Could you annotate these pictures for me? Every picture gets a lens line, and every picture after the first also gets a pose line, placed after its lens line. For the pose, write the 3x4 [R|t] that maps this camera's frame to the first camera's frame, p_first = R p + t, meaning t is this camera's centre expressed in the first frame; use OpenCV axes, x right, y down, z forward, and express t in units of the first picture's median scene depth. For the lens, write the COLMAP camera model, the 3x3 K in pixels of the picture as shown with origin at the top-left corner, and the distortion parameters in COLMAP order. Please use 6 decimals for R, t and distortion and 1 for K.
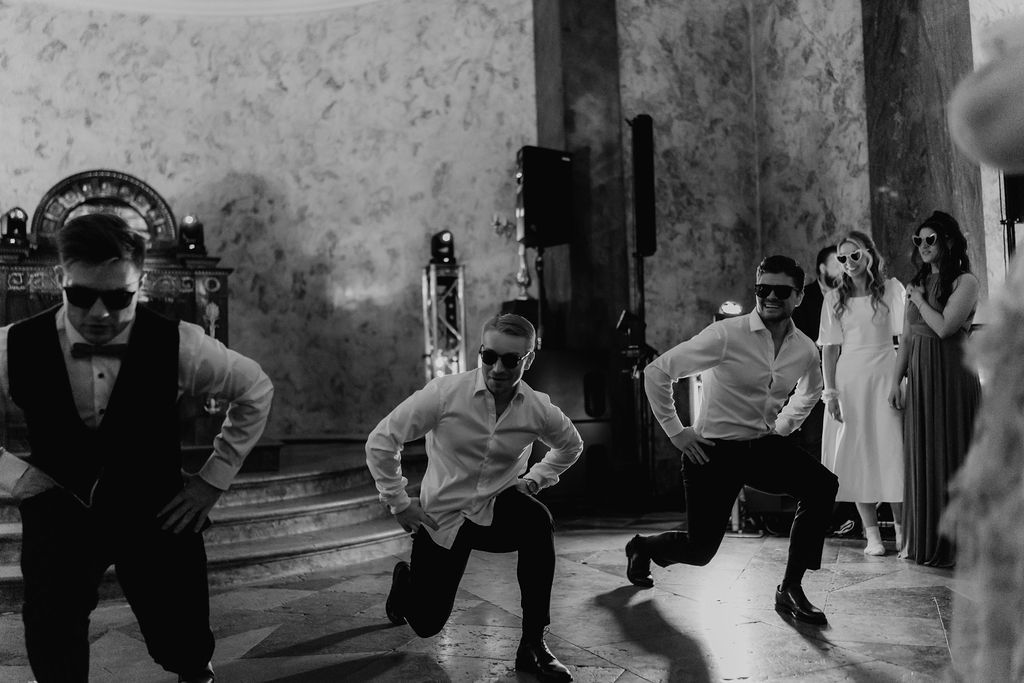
lens RADIAL K [[955.7, 0, 516.6], [0, 955.7, 341.6], [0, 0, 1]] dist [0.007165, -0.026381]
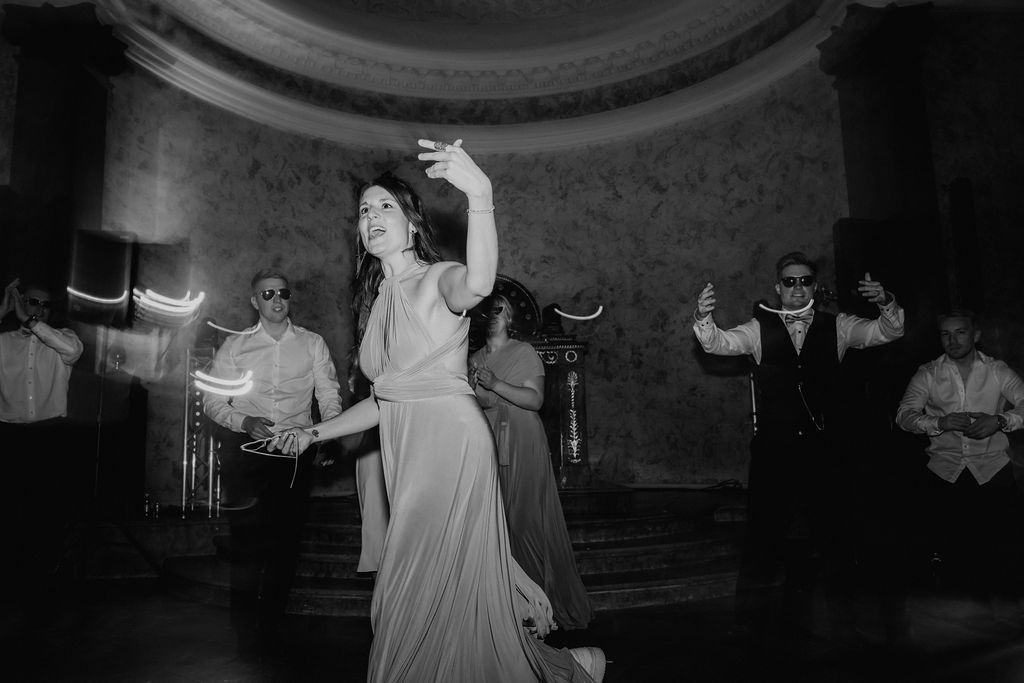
lens RADIAL K [[795.8, 0, 510.3], [0, 795.8, 342.8], [0, 0, 1]] dist [0.008118, -0.000767]
pose [[0.931796, -0.048751, -0.359694, -0.016910], [0.019333, 0.996199, -0.084937, 0.005025], [0.362467, 0.072190, 0.929196, 0.019520]]
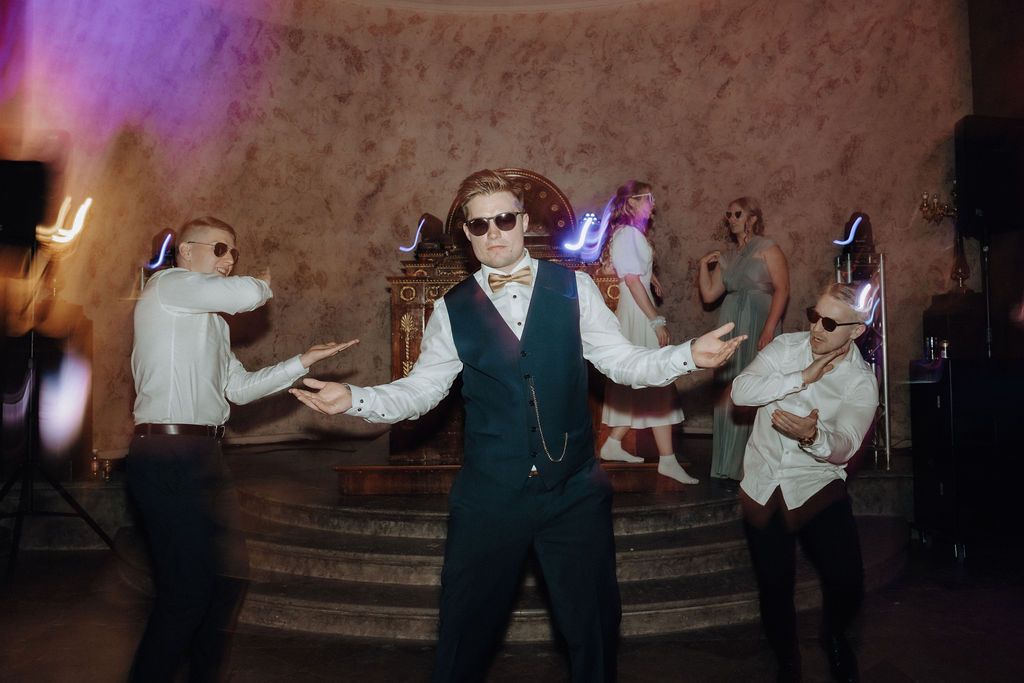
lens RADIAL K [[927.4, 0, 512.9], [0, 927.4, 309.8], [0, 0, 1]] dist [-0.027072, 0.001500]
pose [[0.921067, -0.003514, -0.389388, -0.033036], [0.008332, 0.999908, 0.010684, -0.033670], [0.389314, -0.013085, 0.921012, 0.068009]]
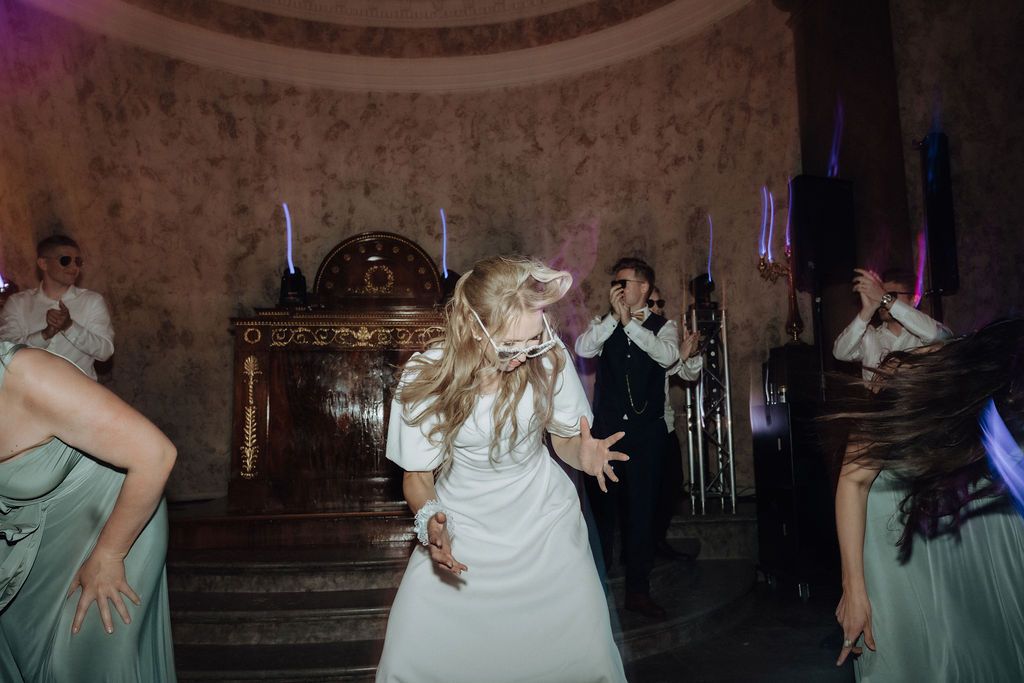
lens RADIAL K [[821.7, 0, 526.7], [0, 821.7, 331.0], [0, 0, 1]] dist [0.009387, -0.006146]
pose [[0.967119, -0.023430, -0.253244, -0.034197], [0.007135, 0.997855, -0.065074, -0.006815], [0.254225, 0.061127, 0.965211, 0.142186]]
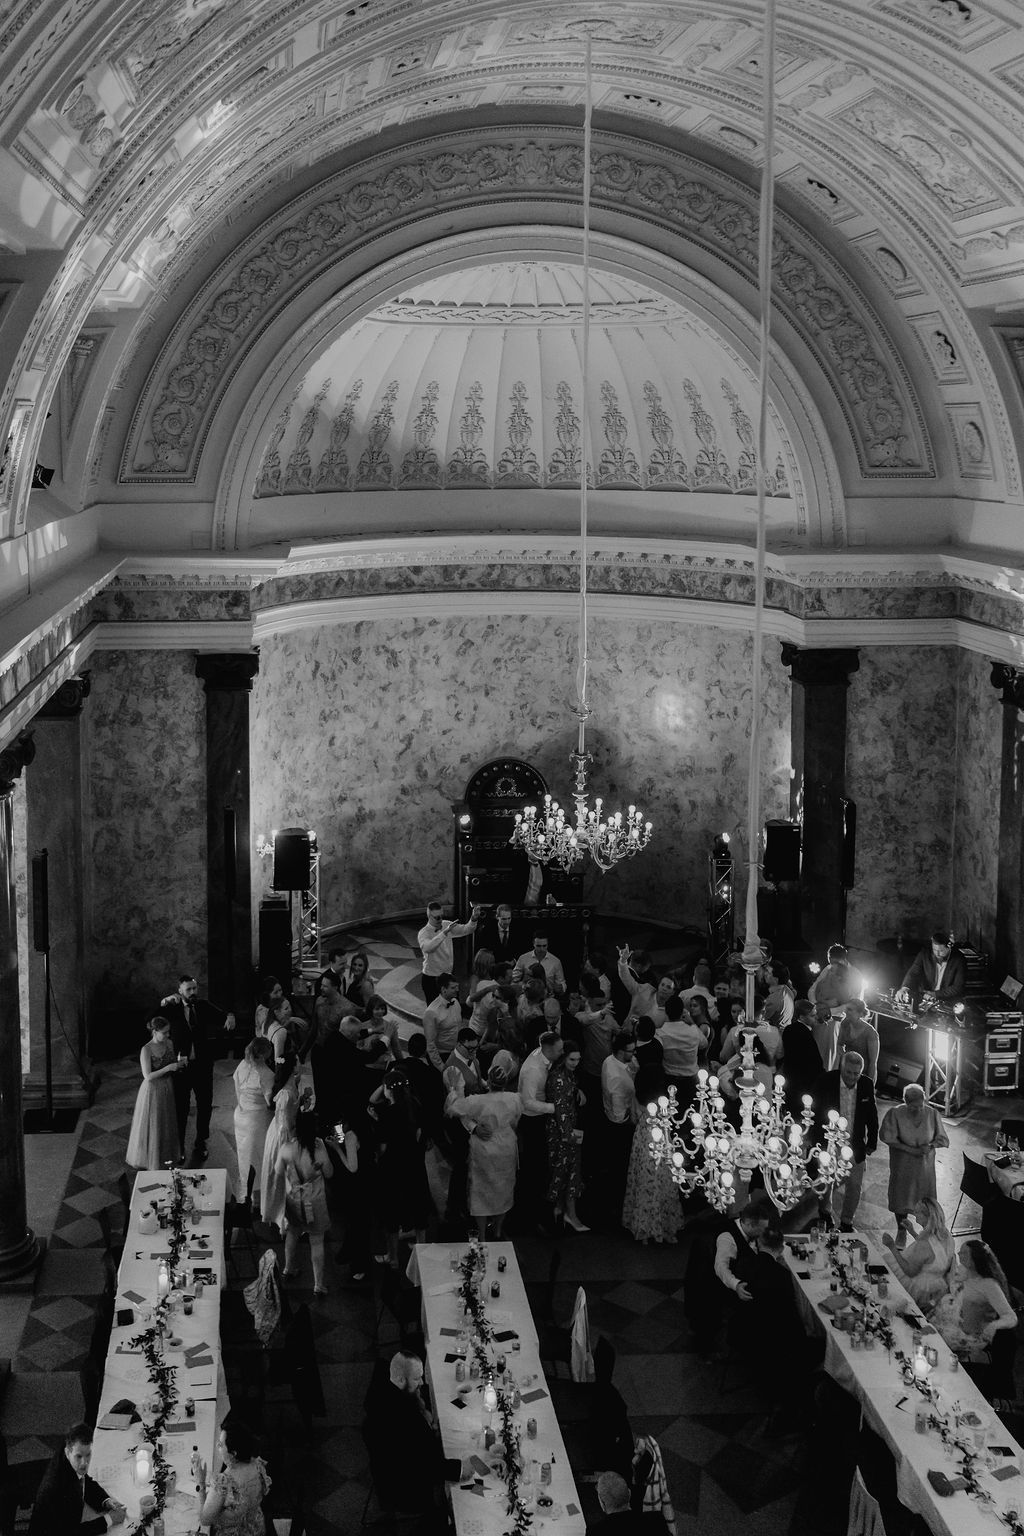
lens RADIAL K [[1595.2, 0, 323.5], [0, 1595.2, 550.8], [0, 0, 1]] dist [-0.016736, -0.008148]
pose [[0.922722, 0.058598, -0.380986, 0.238803], [-0.001149, 0.988791, 0.149301, -0.805494], [0.385465, -0.137326, 0.912446, -1.291271]]
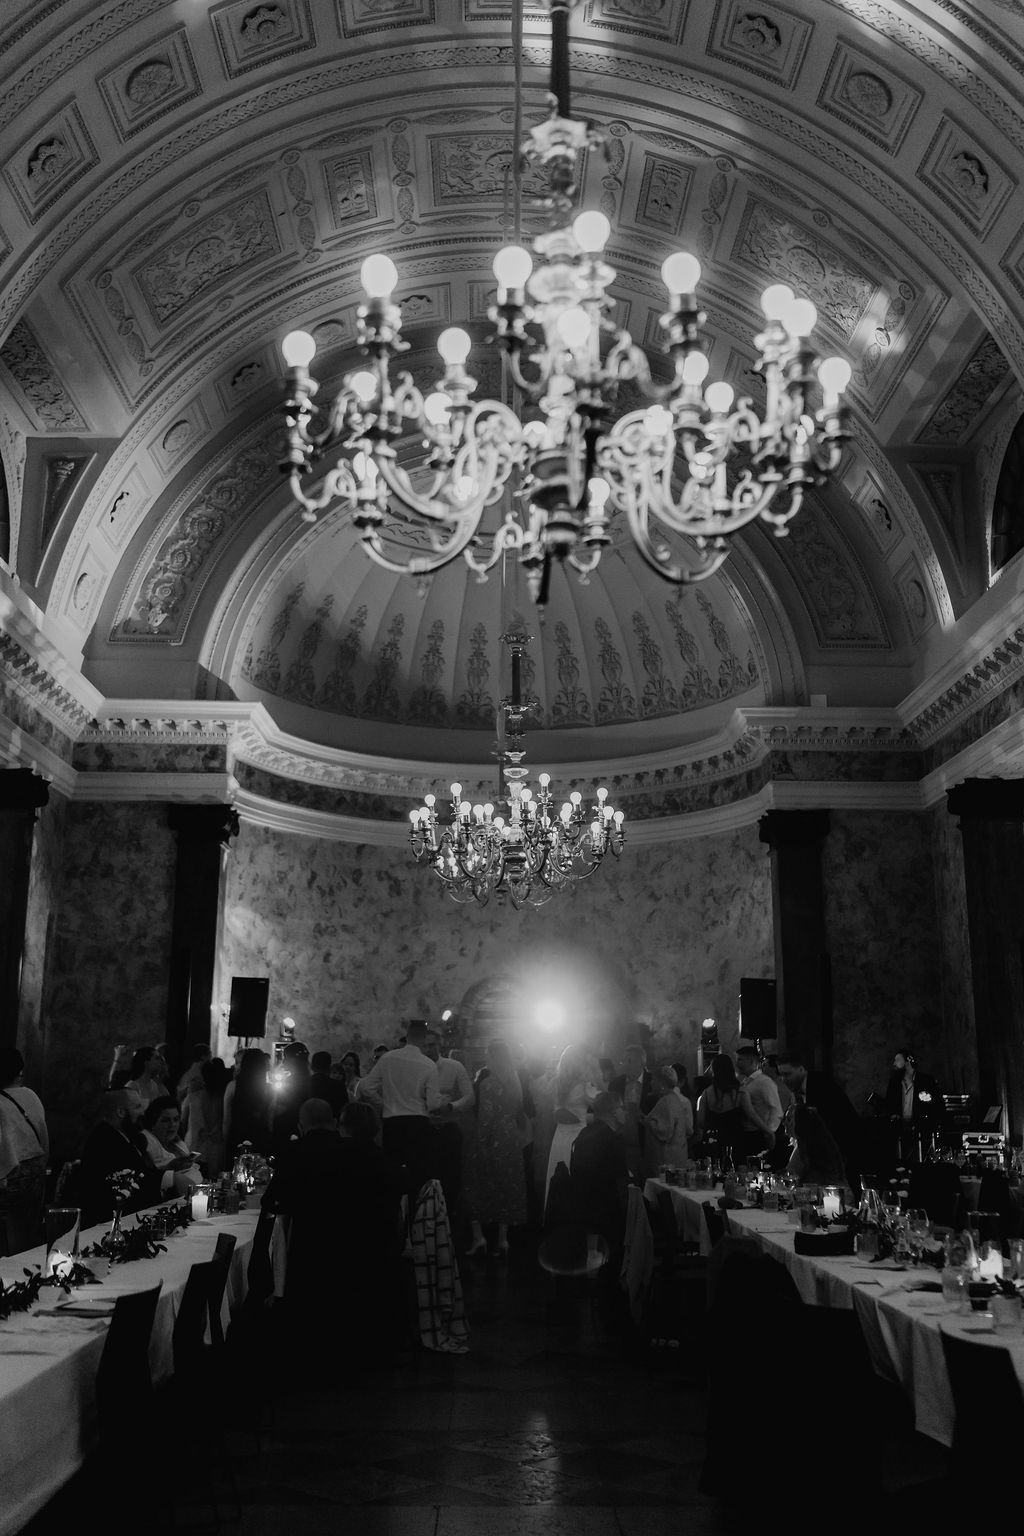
lens RADIAL K [[1517.5, 0, 506.2], [0, 1517.5, 727.7], [0, 0, 1]] dist [0.001336, -0.001222]
pose [[0.916141, -0.060896, -0.396204, 0.507204], [-0.011857, 0.983844, -0.178634, -0.118076], [0.400682, 0.168352, 0.900618, -1.126884]]
